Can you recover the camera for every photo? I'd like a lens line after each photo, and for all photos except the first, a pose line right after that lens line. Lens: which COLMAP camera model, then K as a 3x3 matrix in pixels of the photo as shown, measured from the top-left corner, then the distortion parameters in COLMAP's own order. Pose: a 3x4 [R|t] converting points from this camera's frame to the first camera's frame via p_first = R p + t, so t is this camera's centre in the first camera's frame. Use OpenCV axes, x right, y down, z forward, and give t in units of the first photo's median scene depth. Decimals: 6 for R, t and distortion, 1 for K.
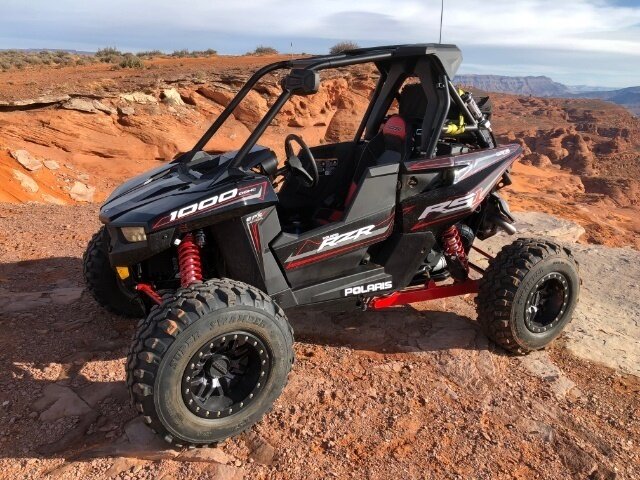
lens RADIAL K [[535.0, 0, 331.3], [0, 535.0, 245.0], [0, 0, 1]] dist [0.029111, -0.014978]
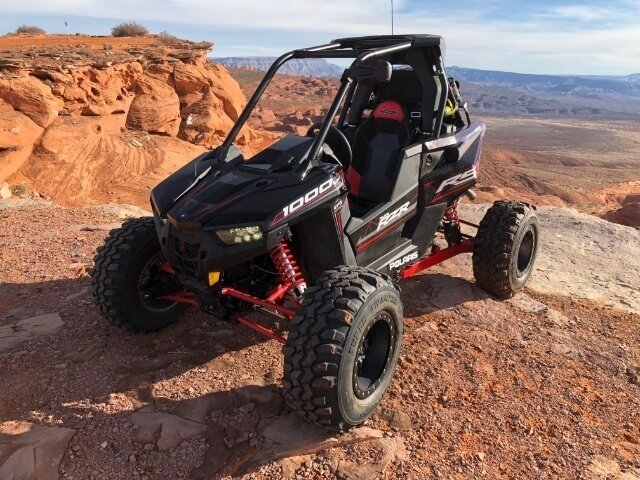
lens RADIAL K [[535.0, 0, 326.3], [0, 535.0, 240.1], [0, 0, 1]] dist [0.029111, -0.014978]
pose [[0.923818, -0.132084, 0.359325, -0.468983], [0.124053, 0.991235, 0.045430, -0.029462], [-0.362176, 0.002606, 0.932106, 0.039019]]
